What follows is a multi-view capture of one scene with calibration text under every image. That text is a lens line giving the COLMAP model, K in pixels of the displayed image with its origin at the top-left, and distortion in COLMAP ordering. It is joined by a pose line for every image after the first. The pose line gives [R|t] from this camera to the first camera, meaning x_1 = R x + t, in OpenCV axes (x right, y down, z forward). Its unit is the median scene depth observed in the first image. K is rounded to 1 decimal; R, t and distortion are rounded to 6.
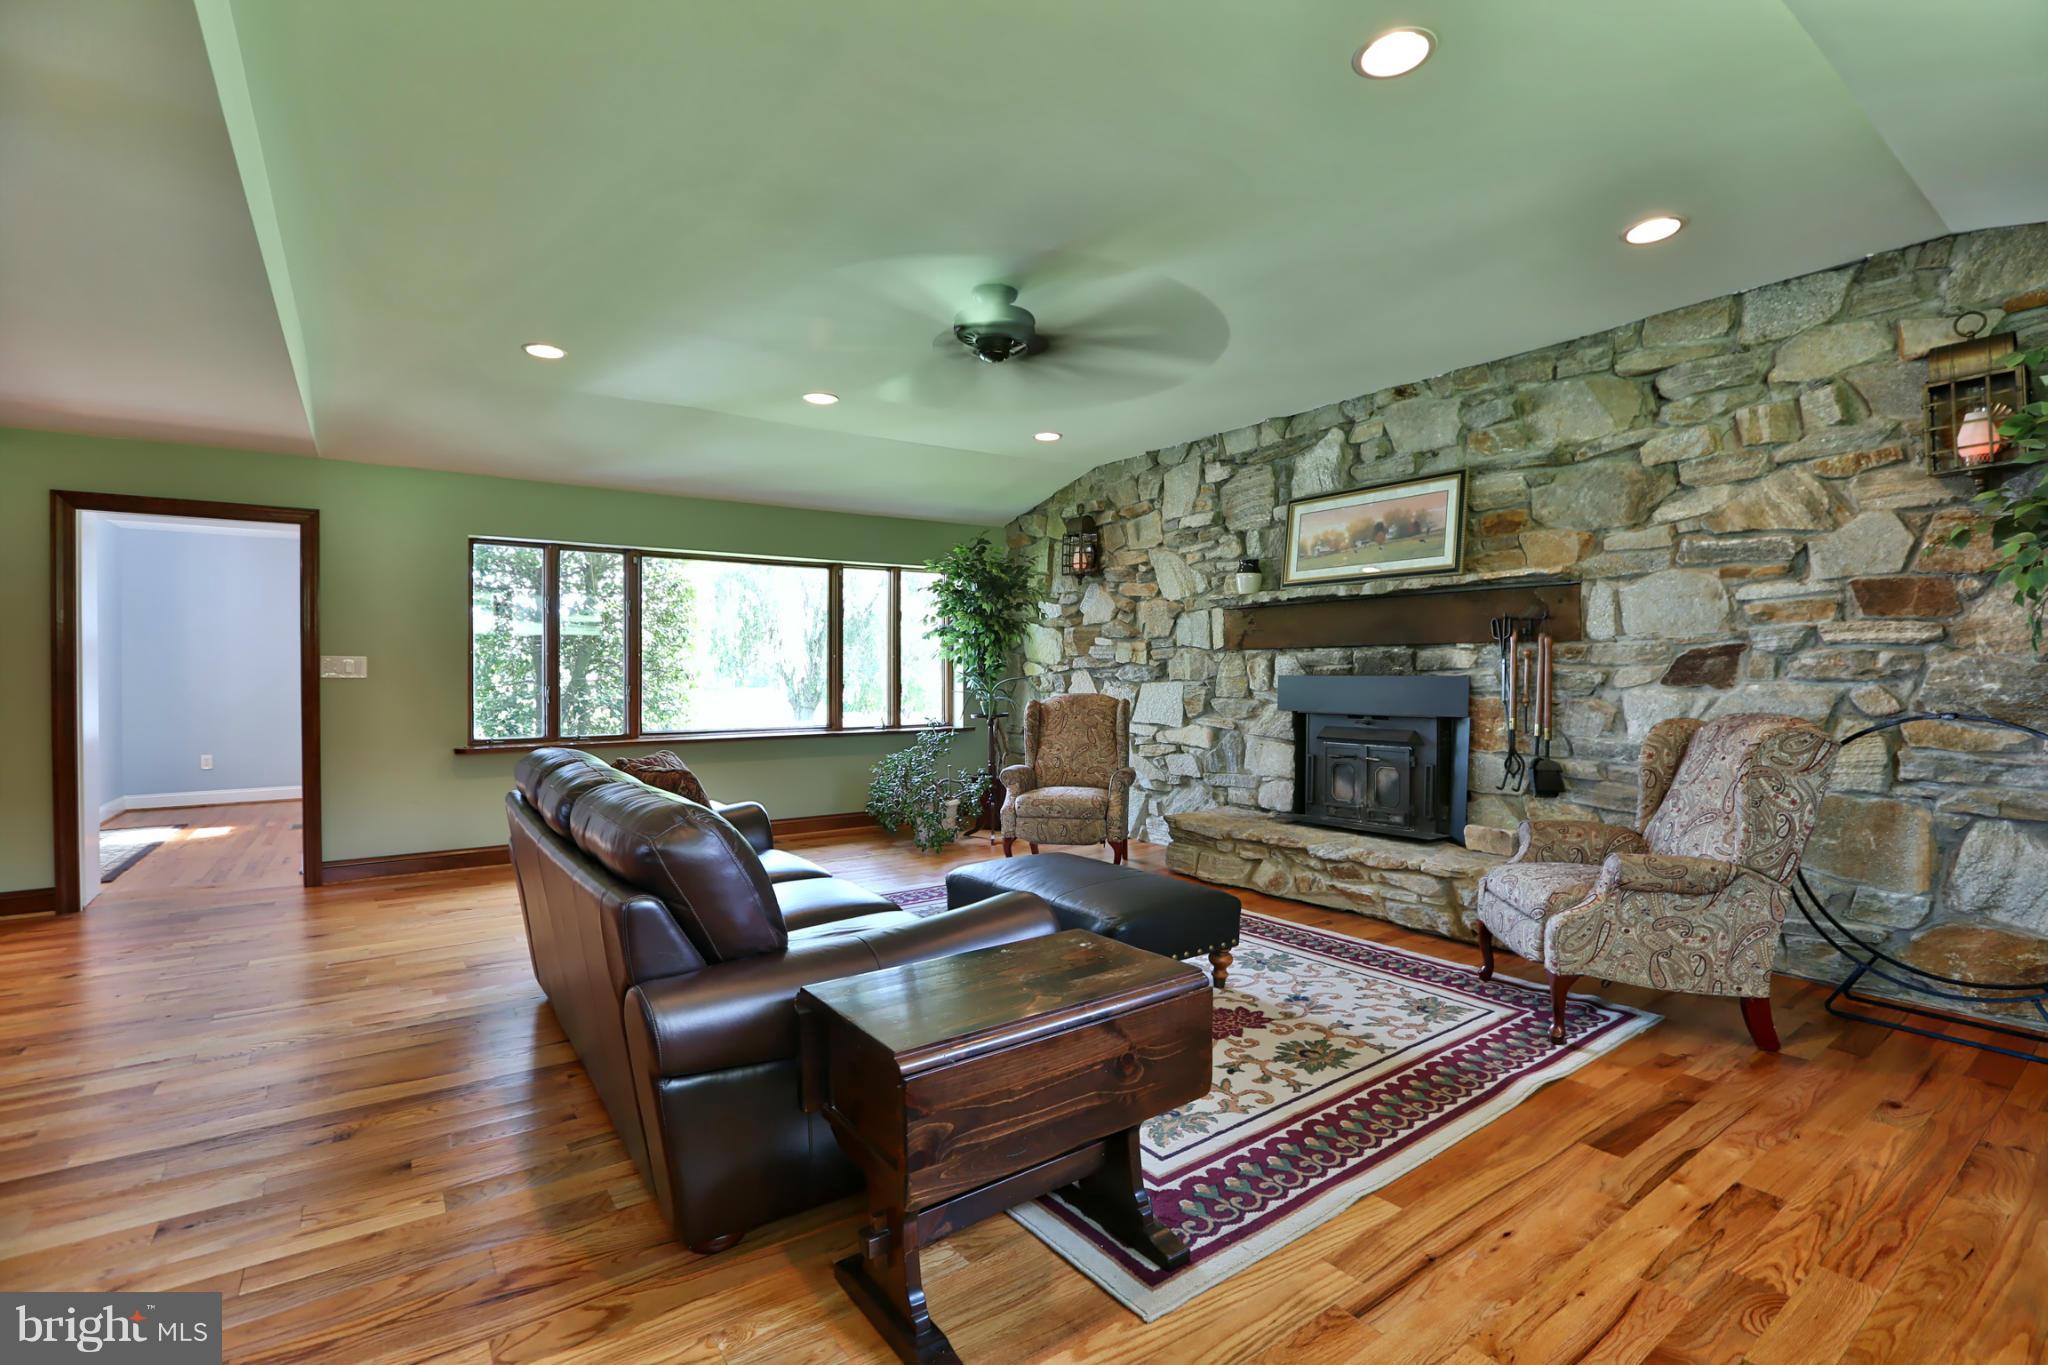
lens RADIAL K [[936.2, 0, 1027.5], [0, 936.2, 675.7], [0, 0, 1]] dist [-0.053019, 0.019955]
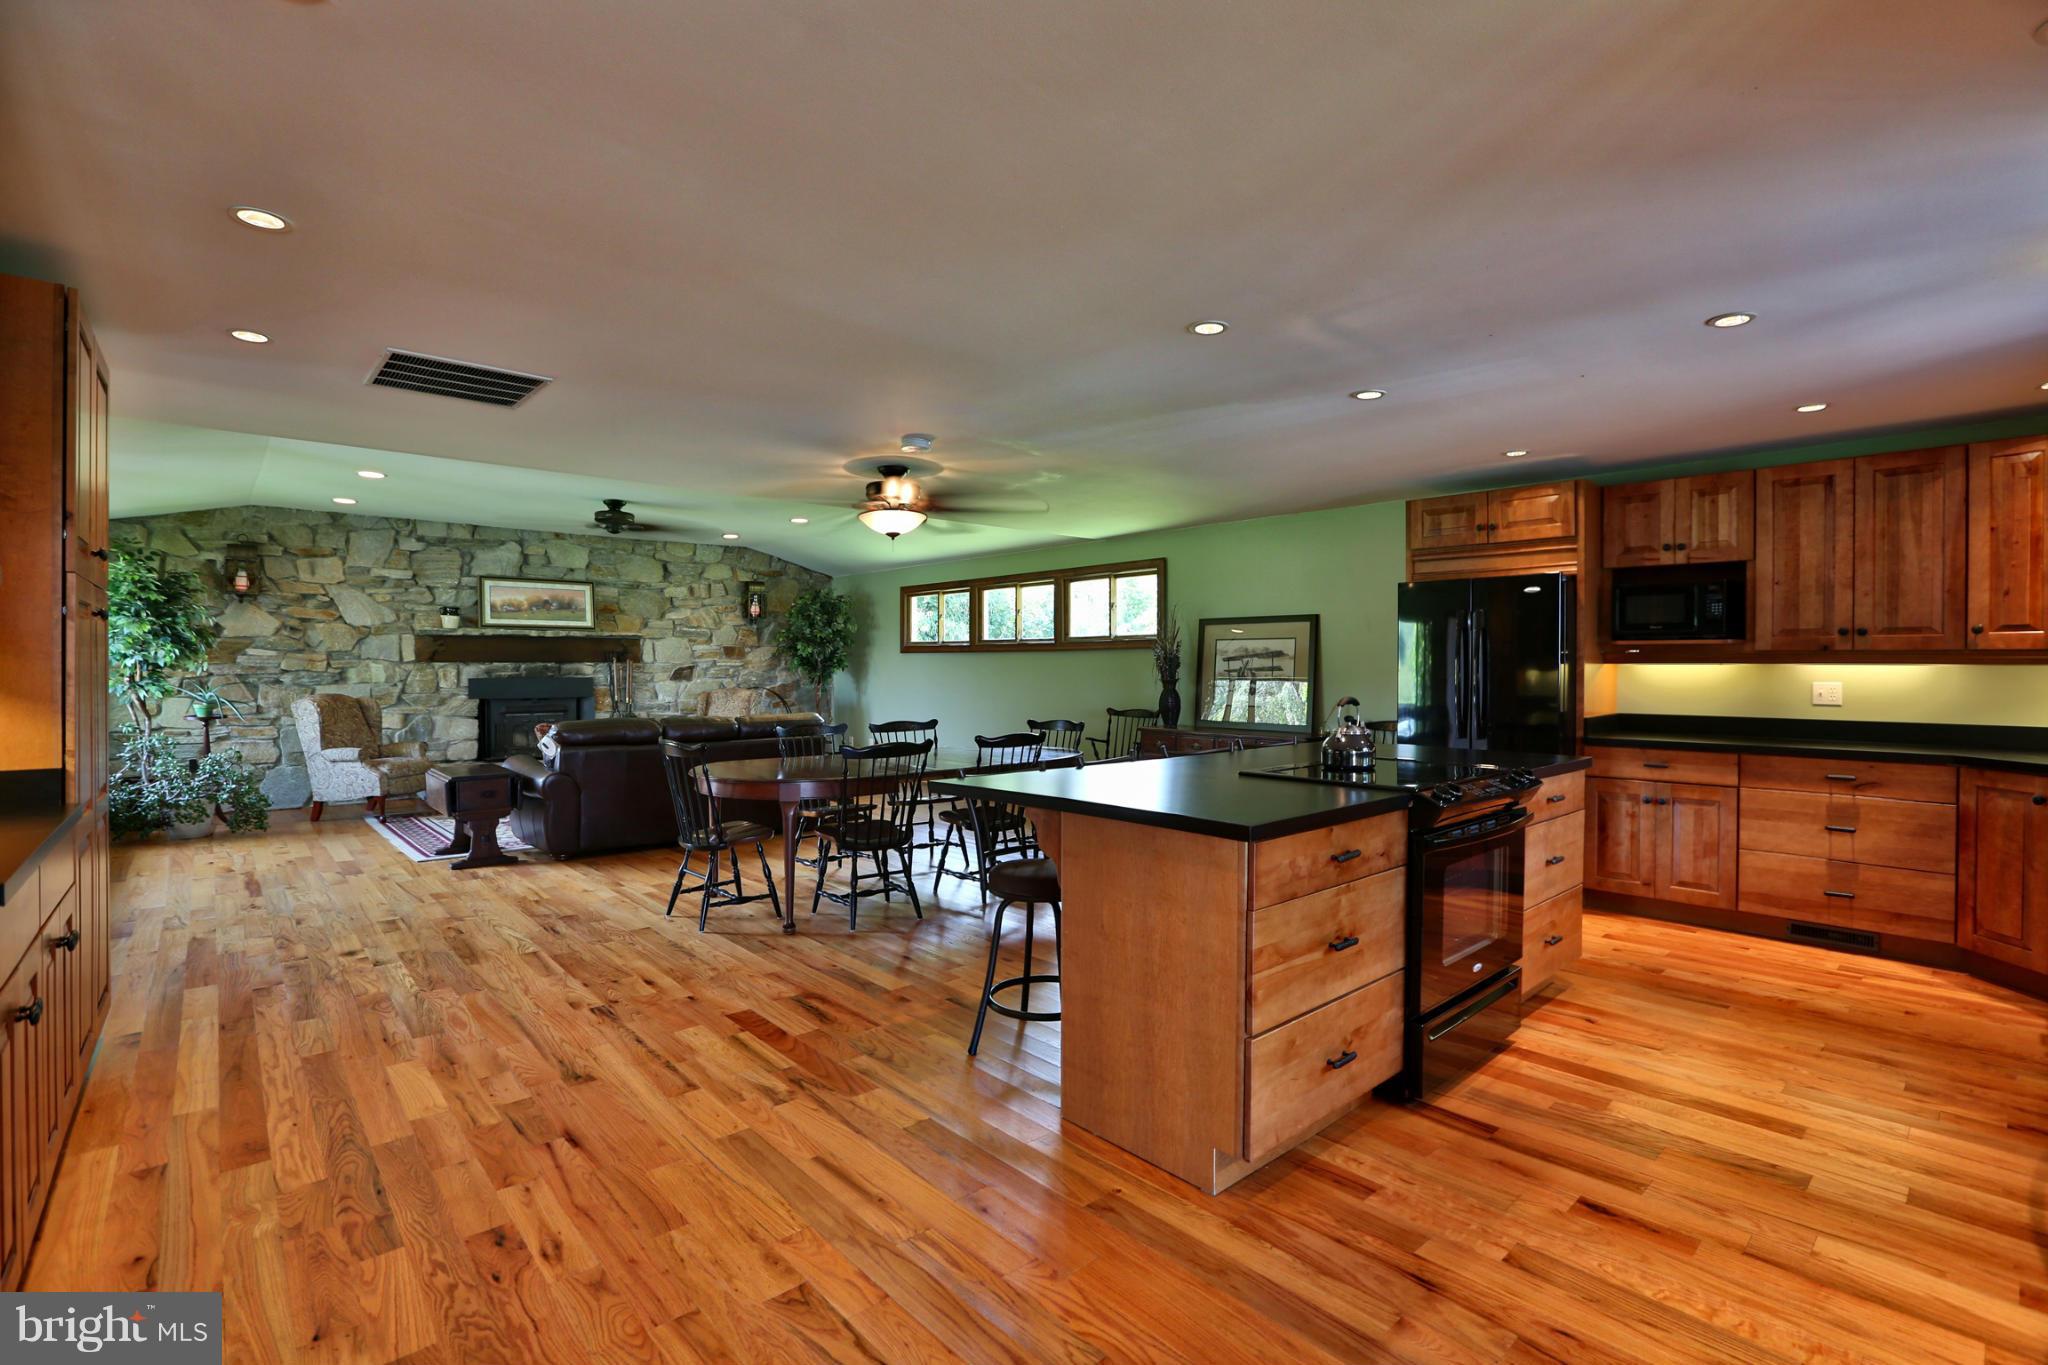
lens RADIAL K [[936.2, 0, 1027.5], [0, 936.2, 675.7], [0, 0, 1]] dist [-0.053019, 0.019955]
pose [[-0.118896, -0.006257, 0.992887, -1.926397], [0.005128, 0.999963, 0.006915, -0.014679], [-0.992893, 0.005913, -0.118860, 0.261429]]
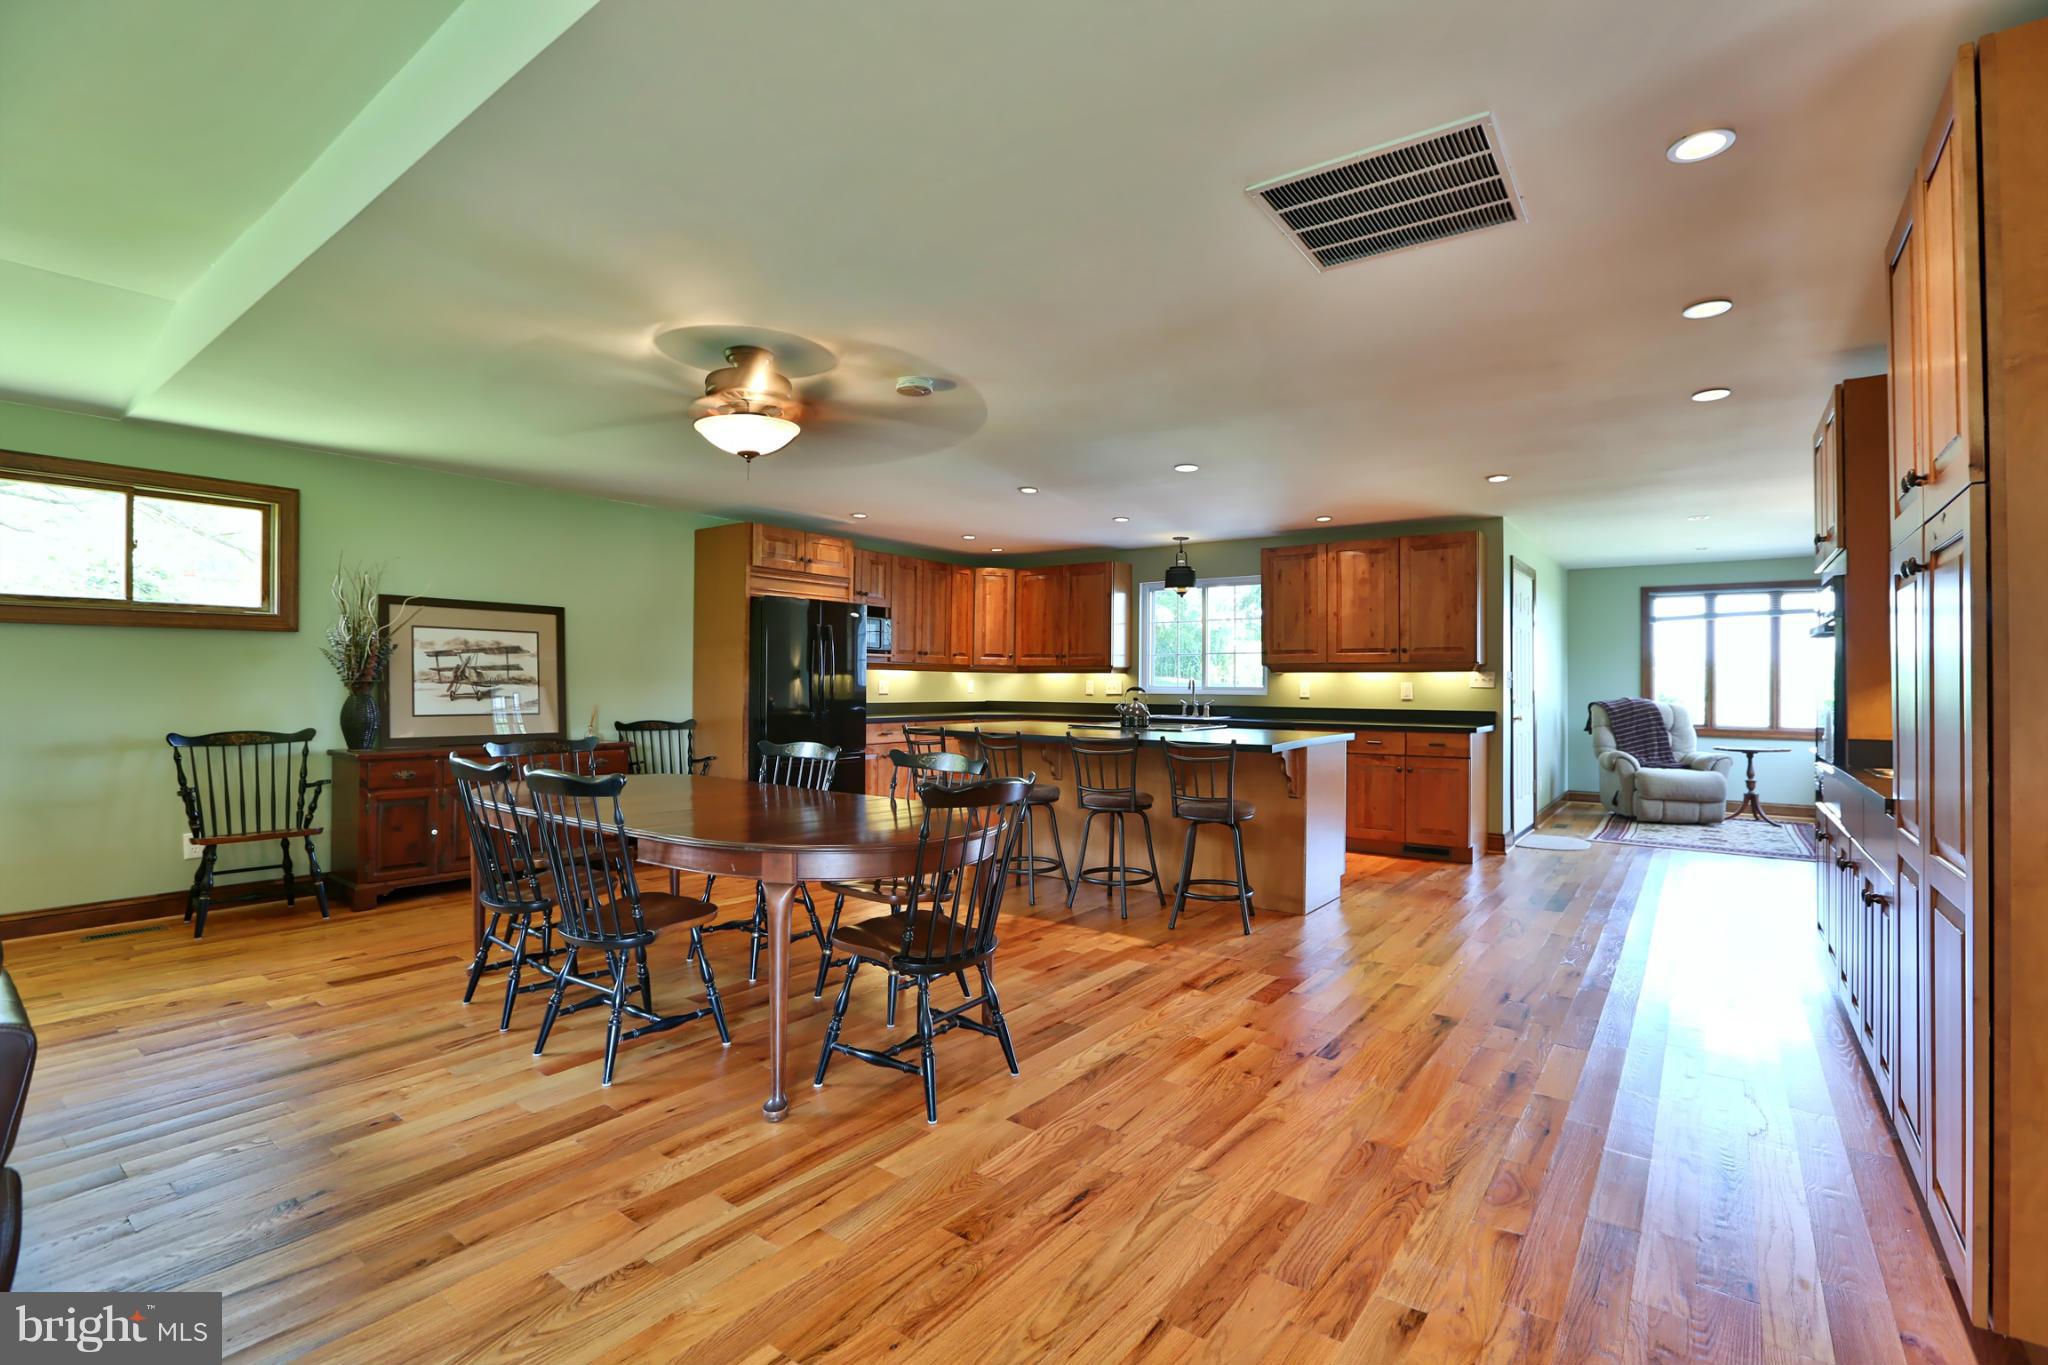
lens RADIAL K [[936.2, 0, 1027.5], [0, 936.2, 675.7], [0, 0, 1]] dist [-0.053019, 0.019955]
pose [[-0.950151, -0.005749, -0.311738, -0.620140], [-0.005512, 0.999983, -0.001642, -0.002876], [0.311743, 0.000158, -0.950167, 1.151627]]
